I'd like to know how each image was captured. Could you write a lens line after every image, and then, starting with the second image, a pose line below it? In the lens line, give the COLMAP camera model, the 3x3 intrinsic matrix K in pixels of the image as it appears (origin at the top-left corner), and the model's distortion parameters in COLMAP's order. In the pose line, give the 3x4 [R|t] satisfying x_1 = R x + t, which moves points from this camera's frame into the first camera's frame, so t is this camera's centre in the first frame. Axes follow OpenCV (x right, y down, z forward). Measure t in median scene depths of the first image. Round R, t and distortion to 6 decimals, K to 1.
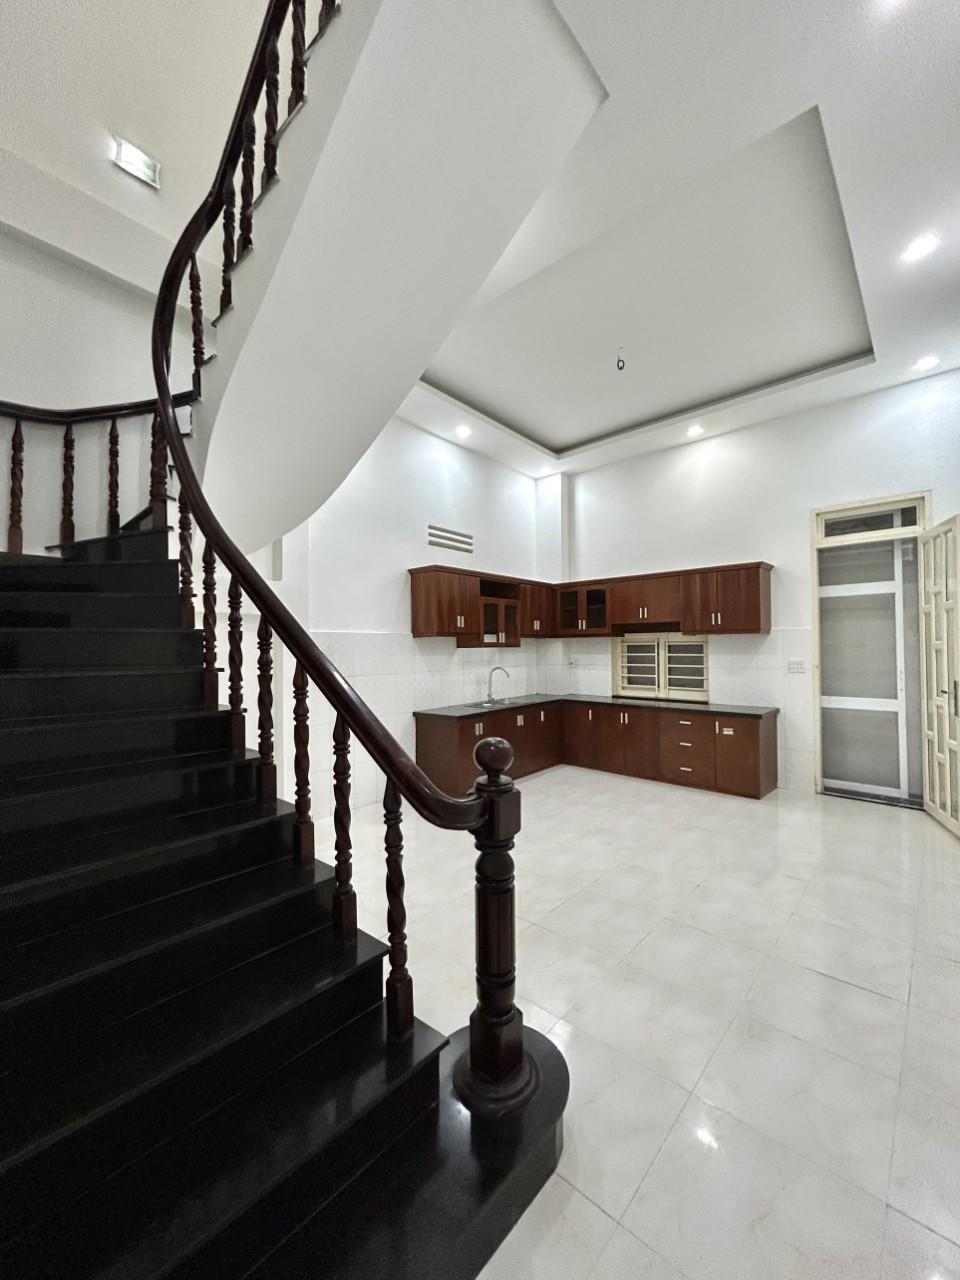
lens RADIAL K [[517.9, 0, 480.0], [0, 517.9, 640.0], [0, 0, 1]] dist [0.001407, 0.000466]
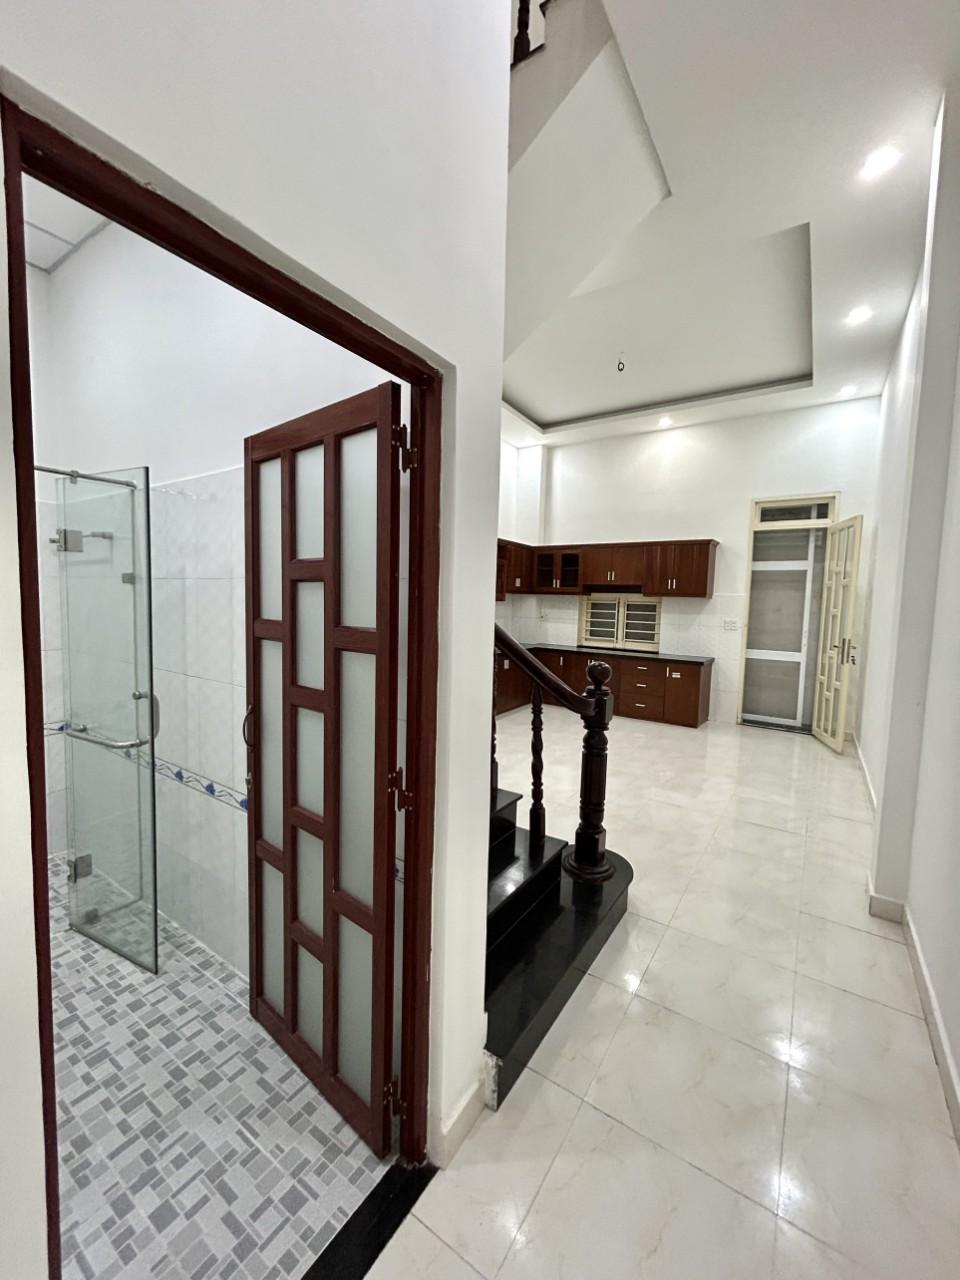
lens RADIAL K [[517.9, 0, 480.0], [0, 517.9, 640.0], [0, 0, 1]] dist [0.001407, 0.000466]
pose [[0.988442, 0.025752, 0.149397, -0.169014], [-0.039454, 0.995206, 0.089486, -0.001268], [-0.146377, -0.094346, 0.984720, -0.146159]]
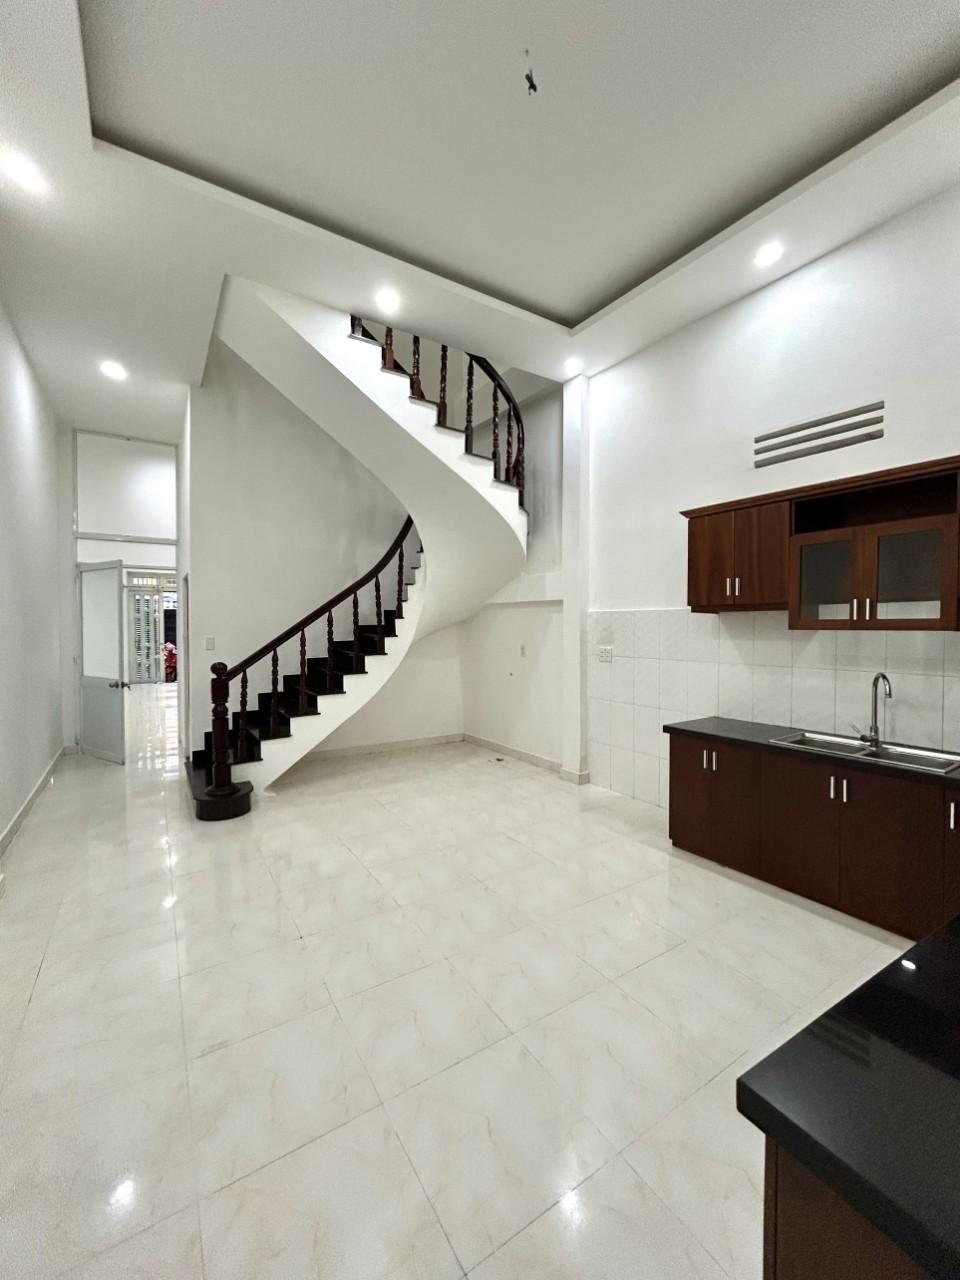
lens RADIAL K [[517.9, 0, 480.0], [0, 517.9, 640.0], [0, 0, 1]] dist [0.001407, 0.000466]
pose [[-0.260947, 0.031197, -0.964849, 0.665860], [0.014065, 0.999494, 0.028513, 0.006121], [0.965251, -0.006130, -0.261254, 0.899551]]
